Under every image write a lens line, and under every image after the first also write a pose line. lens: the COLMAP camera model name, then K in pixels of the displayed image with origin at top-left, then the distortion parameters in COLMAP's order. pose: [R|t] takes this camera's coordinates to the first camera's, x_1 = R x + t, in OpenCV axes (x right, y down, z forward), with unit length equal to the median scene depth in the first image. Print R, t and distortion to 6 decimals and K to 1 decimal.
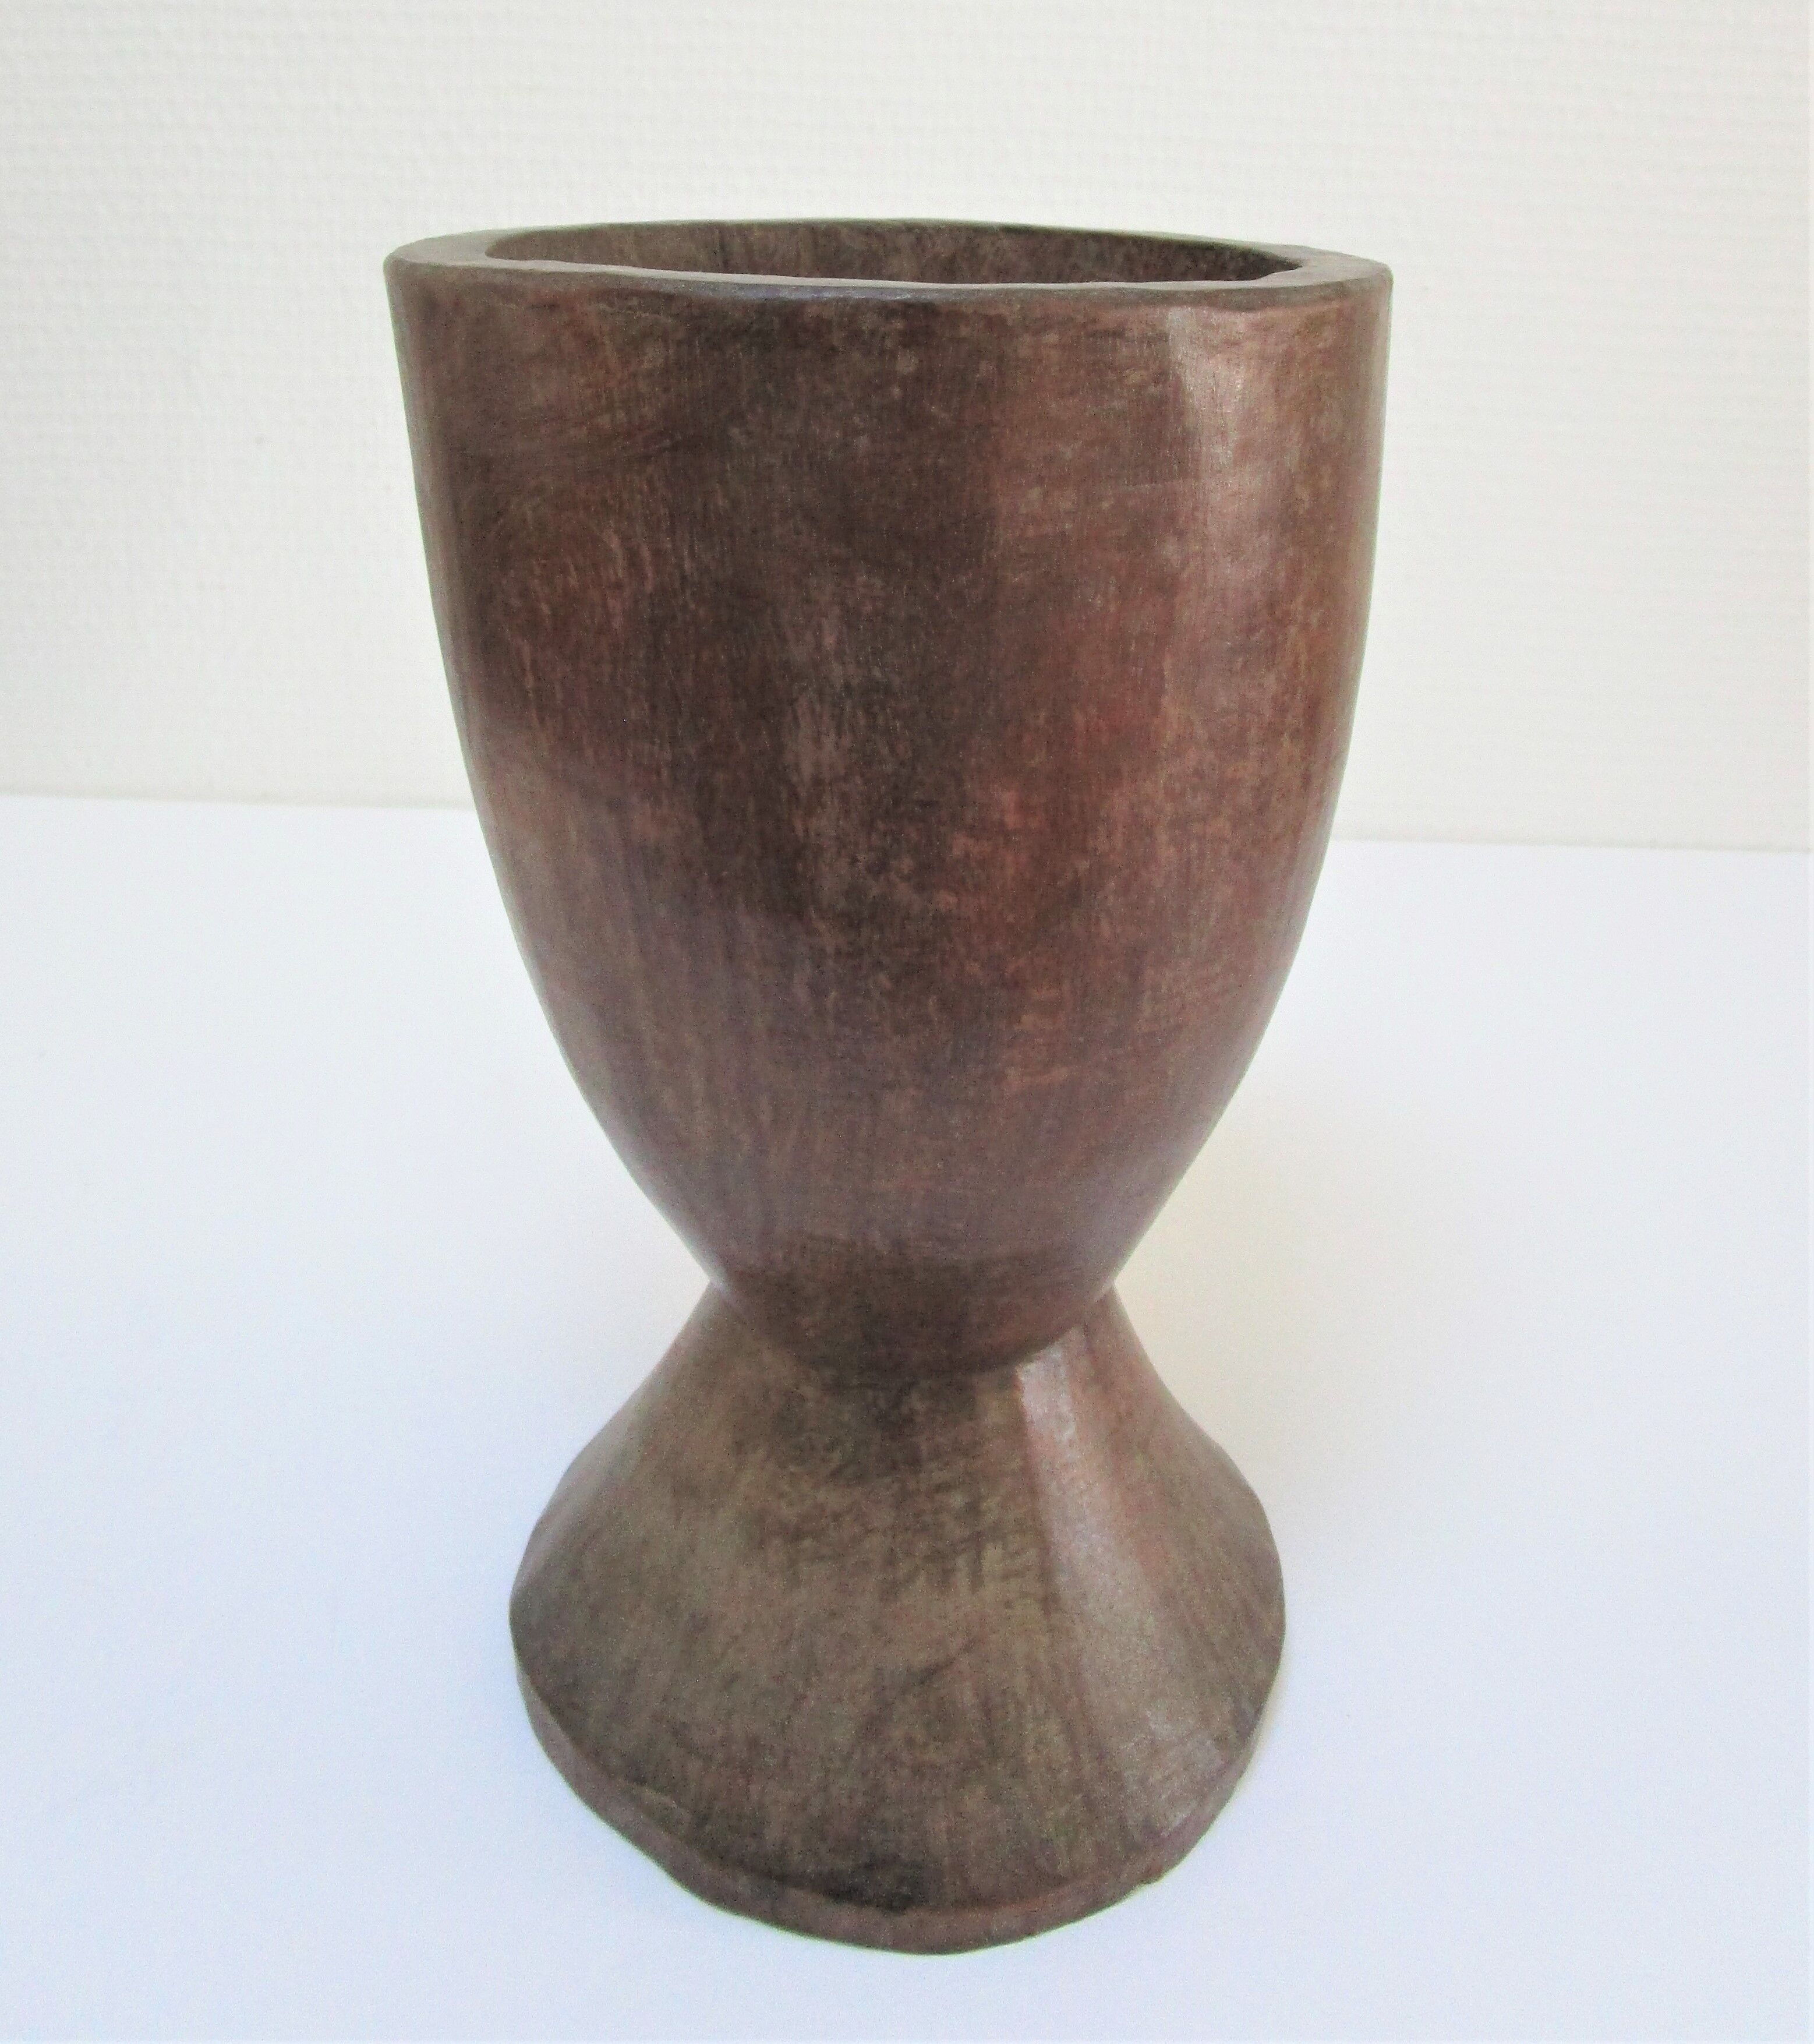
lens RADIAL K [[1944.5, 0, 882.7], [0, 1944.5, 1027.3], [0, 0, 1]] dist [-0.017849, -0.015865]
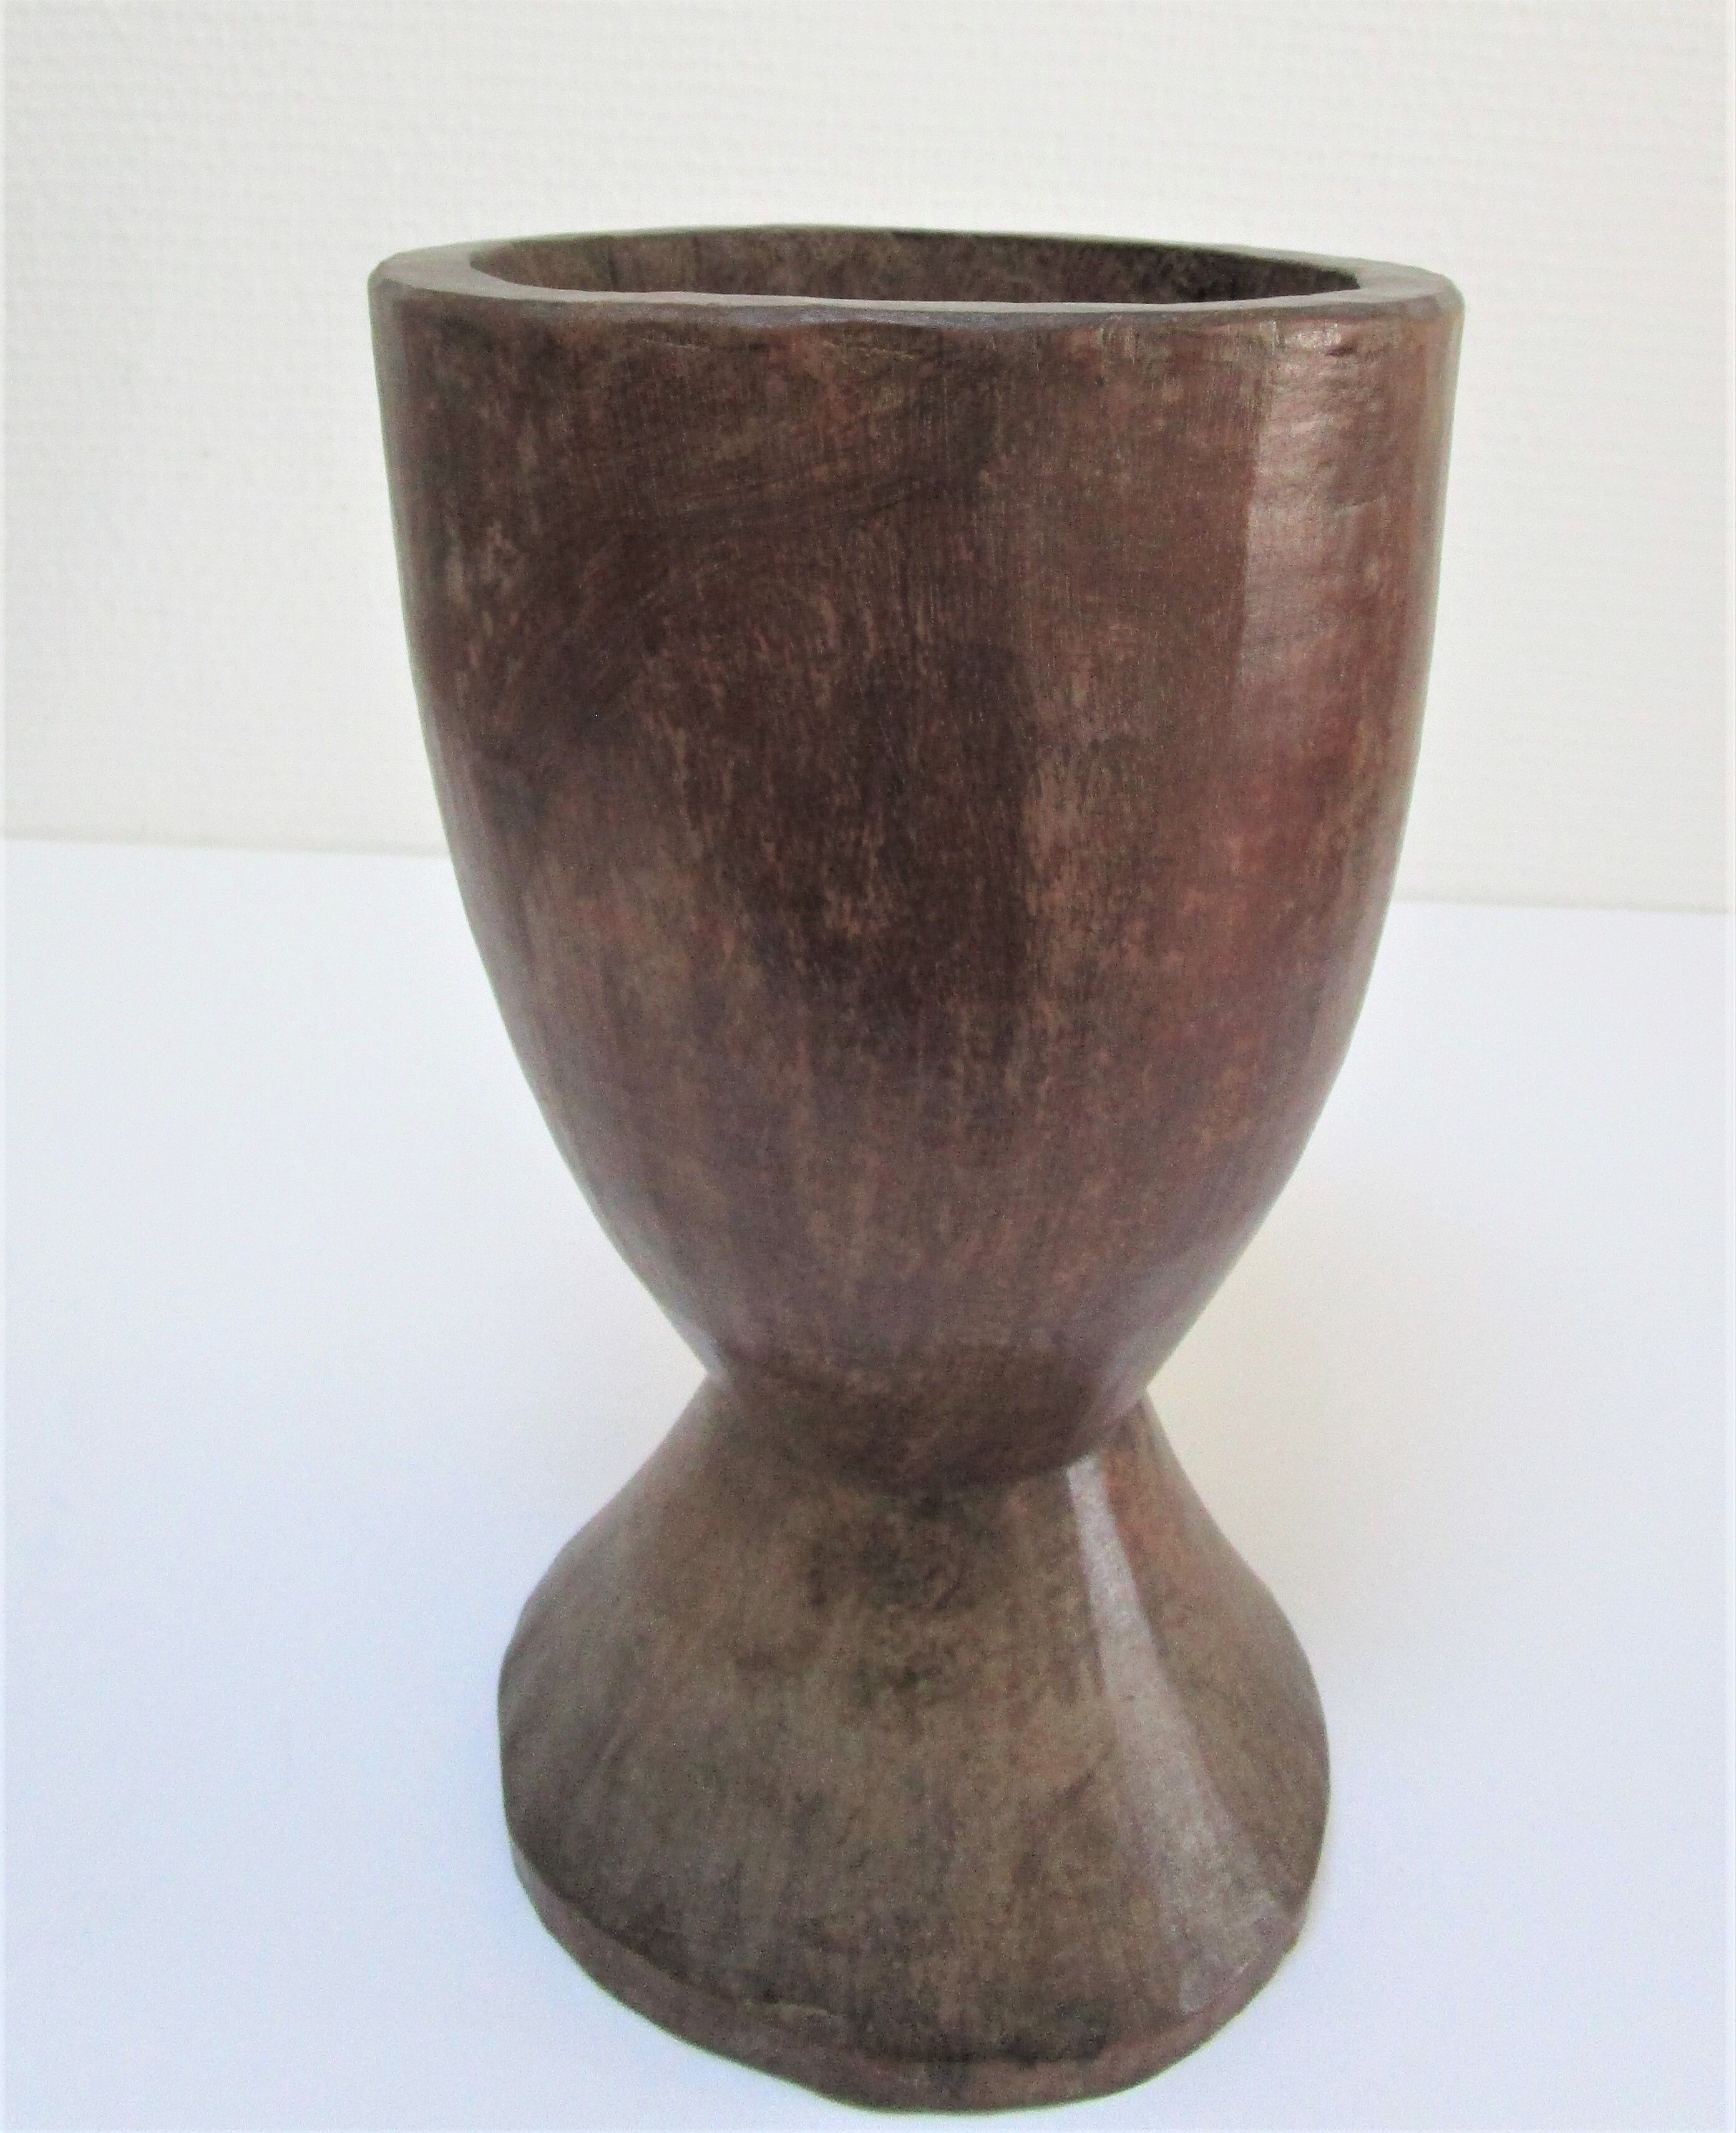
lens RADIAL K [[2115.5, 0, 868.0], [0, 2115.5, 1066.5], [0, 0, 1]] dist [-0.003250, 0.001033]
pose [[0.940767, -0.147051, 0.305507, -0.416832], [0.148512, 0.988736, 0.018591, -0.054910], [-0.304799, 0.027882, 0.952008, 0.077850]]
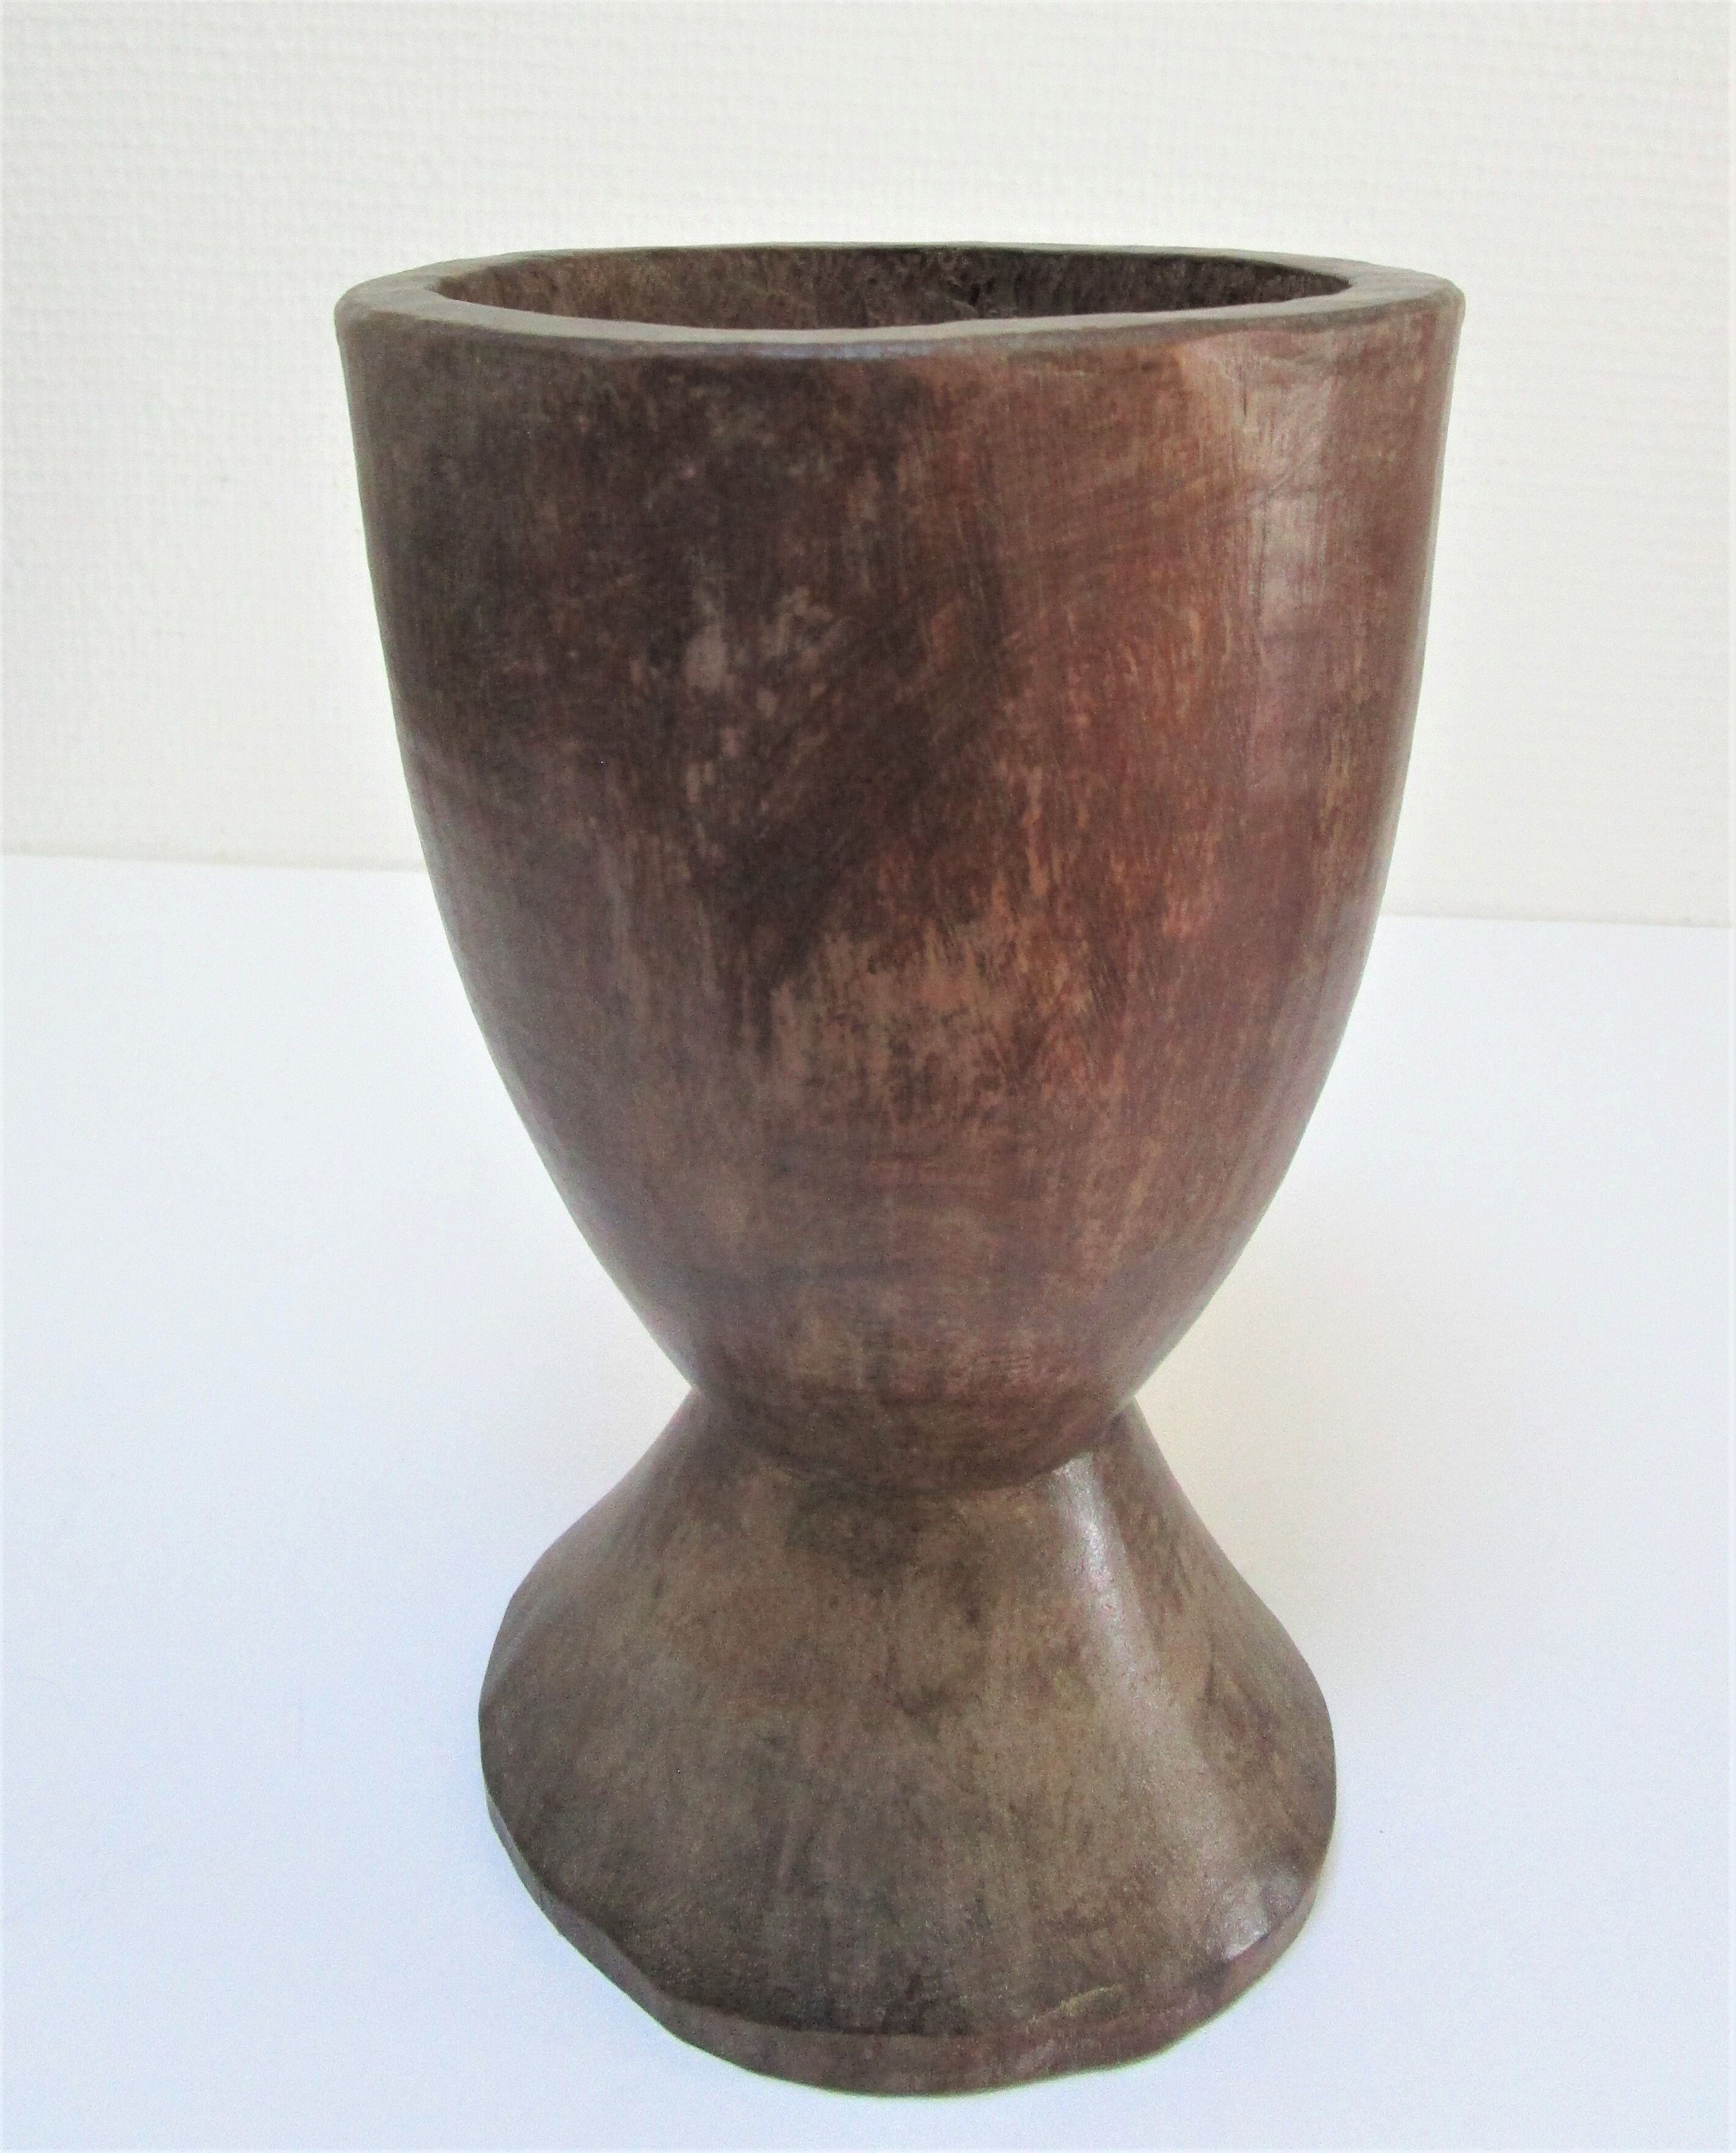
lens RADIAL K [[2063.1, 0, 838.0], [0, 2063.1, 1068.4], [0, 0, 1]] dist [-0.008818, -0.015554]
pose [[0.579628, -0.373901, 0.724037, -0.932564], [0.370871, 0.912206, 0.174173, -0.268650], [-0.725594, 0.167569, 0.667408, 0.488138]]
